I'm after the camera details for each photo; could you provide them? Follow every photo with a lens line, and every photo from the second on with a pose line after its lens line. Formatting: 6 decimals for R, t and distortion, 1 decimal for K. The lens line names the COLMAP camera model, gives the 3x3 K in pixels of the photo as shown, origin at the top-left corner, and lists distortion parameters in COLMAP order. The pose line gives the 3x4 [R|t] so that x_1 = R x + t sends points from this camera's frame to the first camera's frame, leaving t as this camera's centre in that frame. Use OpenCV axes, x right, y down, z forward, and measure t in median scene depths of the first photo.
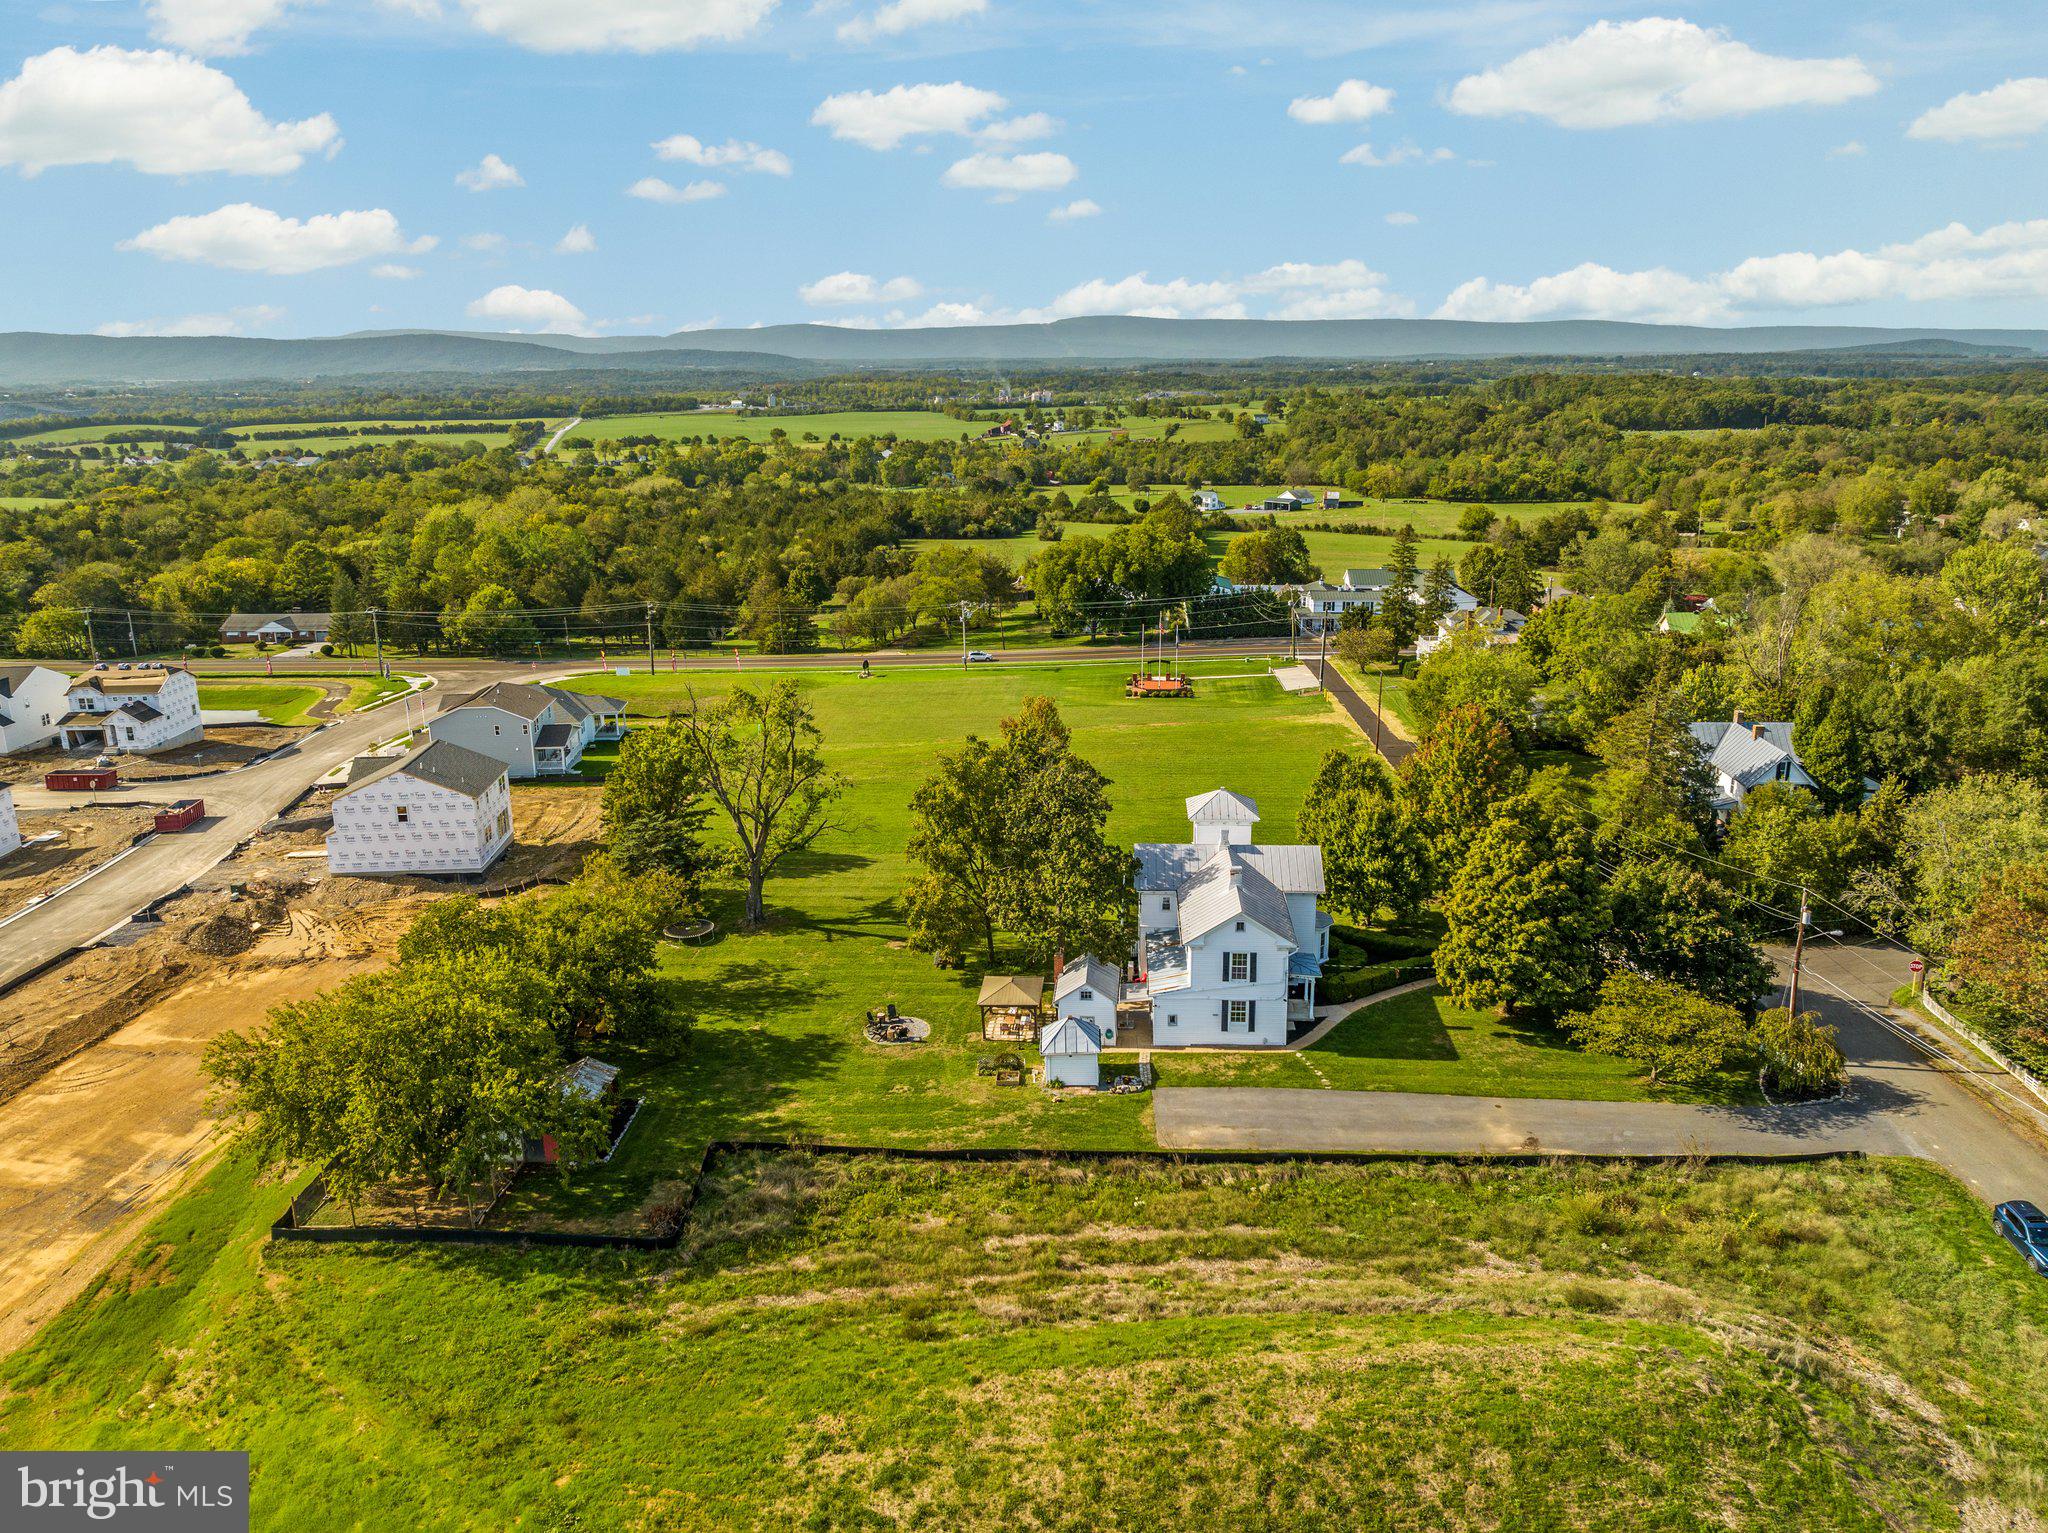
lens RADIAL K [[1481.4, 0, 1024.0], [0, 1481.4, 766.5], [0, 0, 1]] dist [-0.047450, -0.001921]
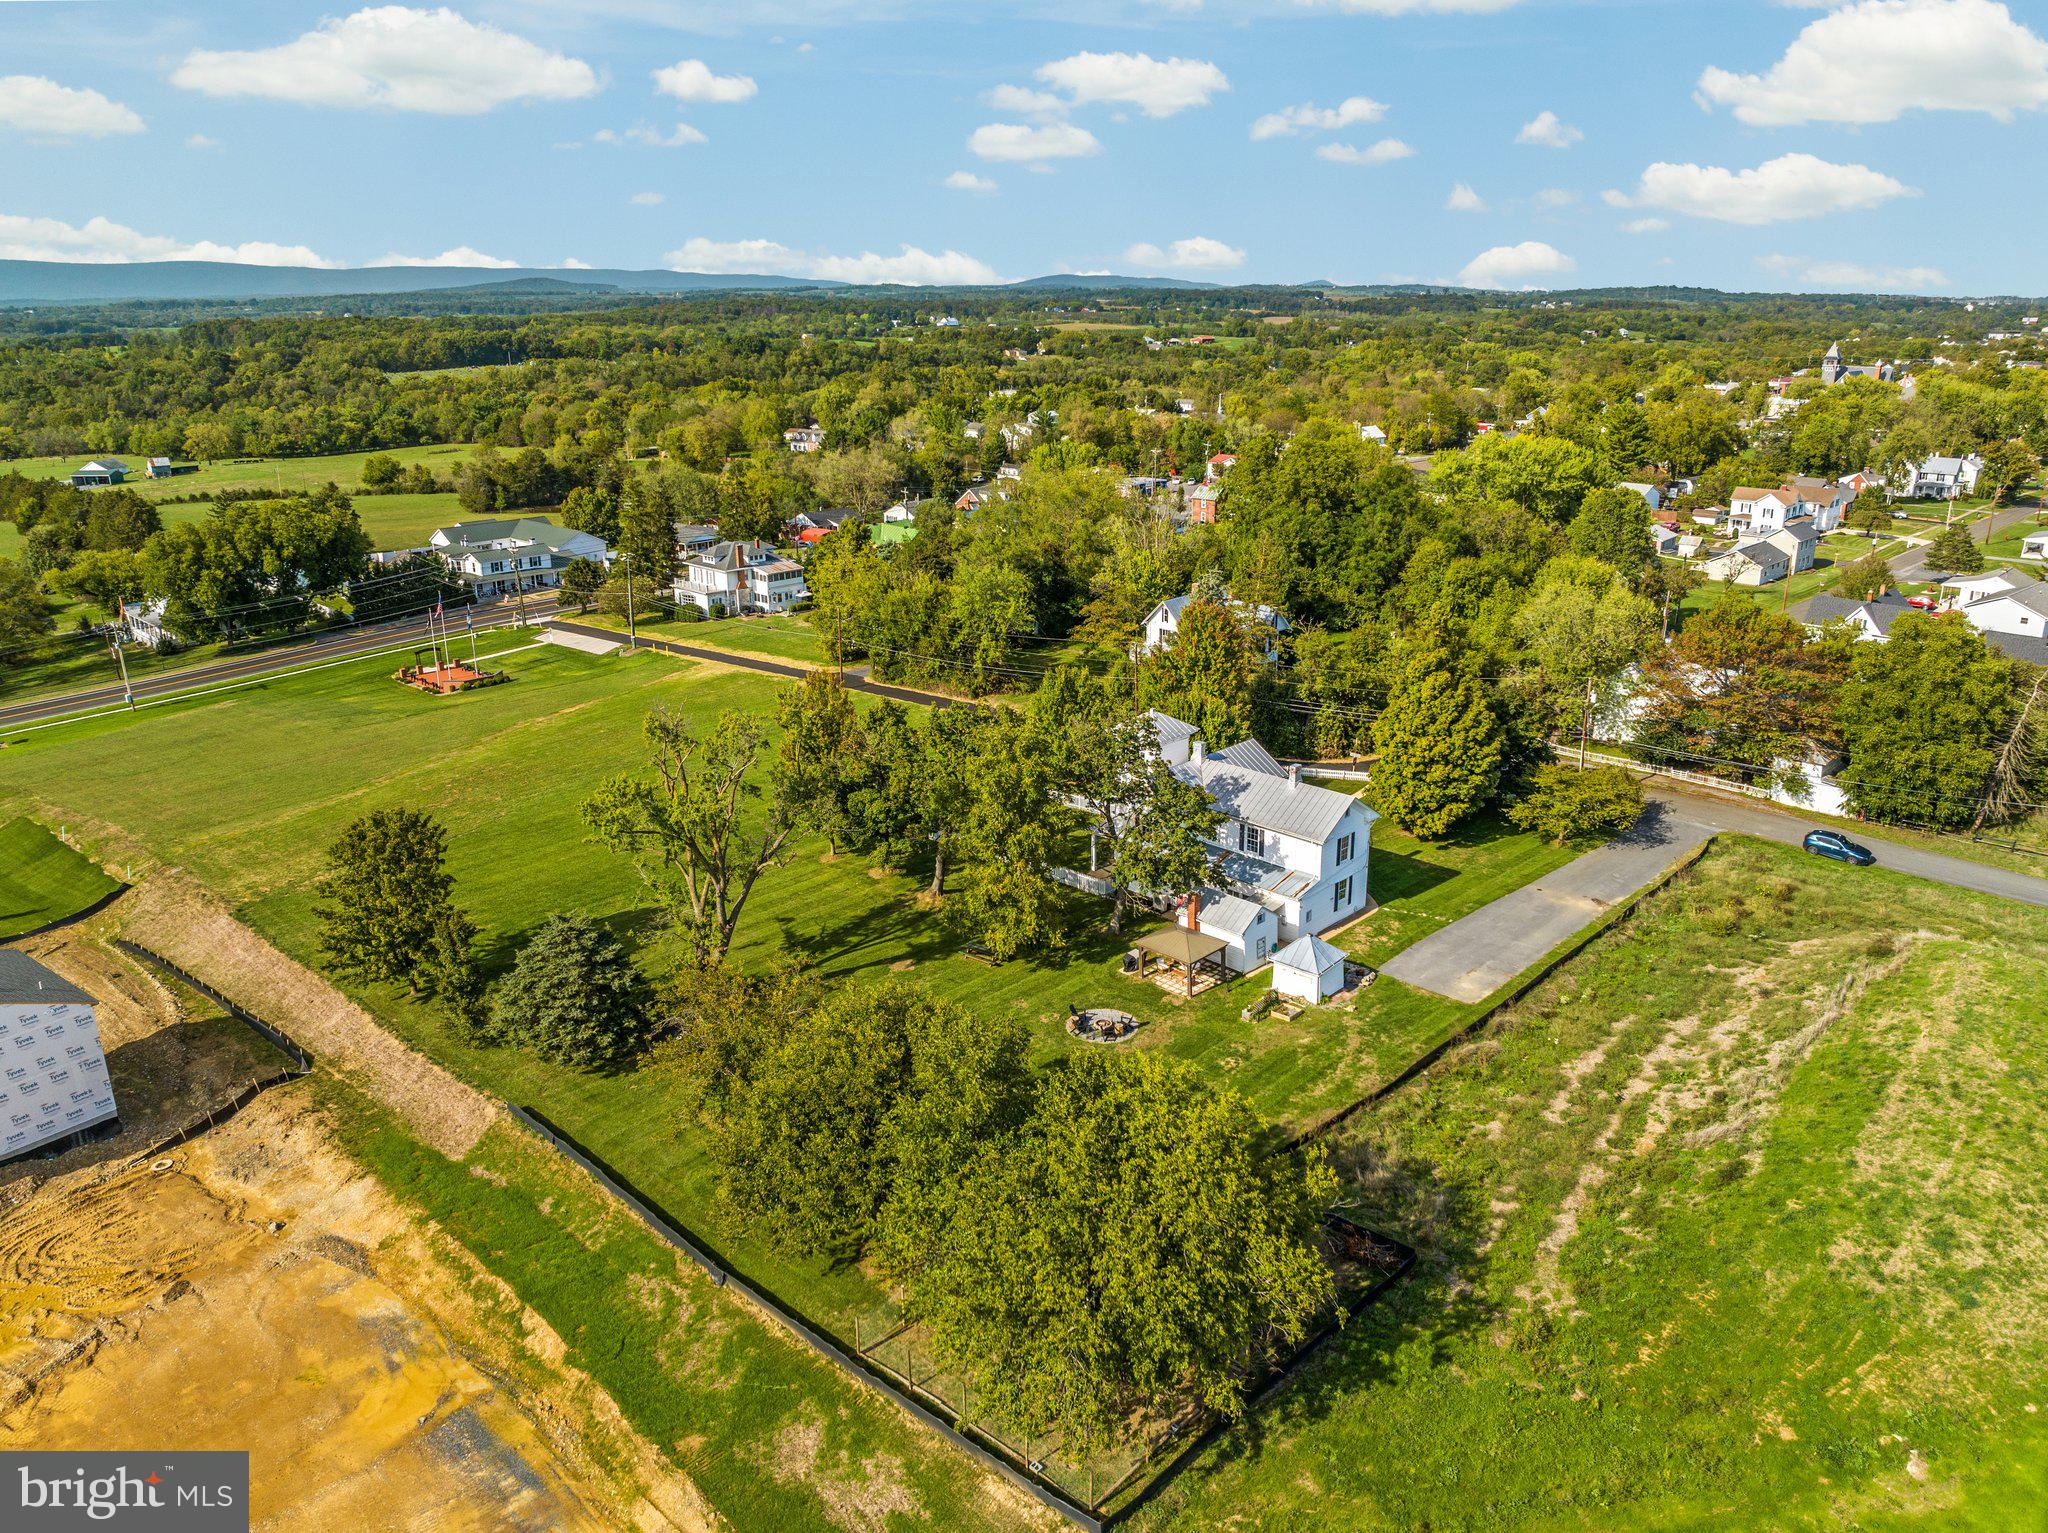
lens RADIAL K [[1447.5, 0, 1024.0], [0, 1447.5, 766.5], [0, 0, 1]] dist [-0.039083, 0.001379]
pose [[0.659139, -0.230684, 0.715766, -0.521733], [0.199558, 0.971321, 0.129276, -0.076052], [-0.725060, 0.057626, 0.686270, 0.286994]]
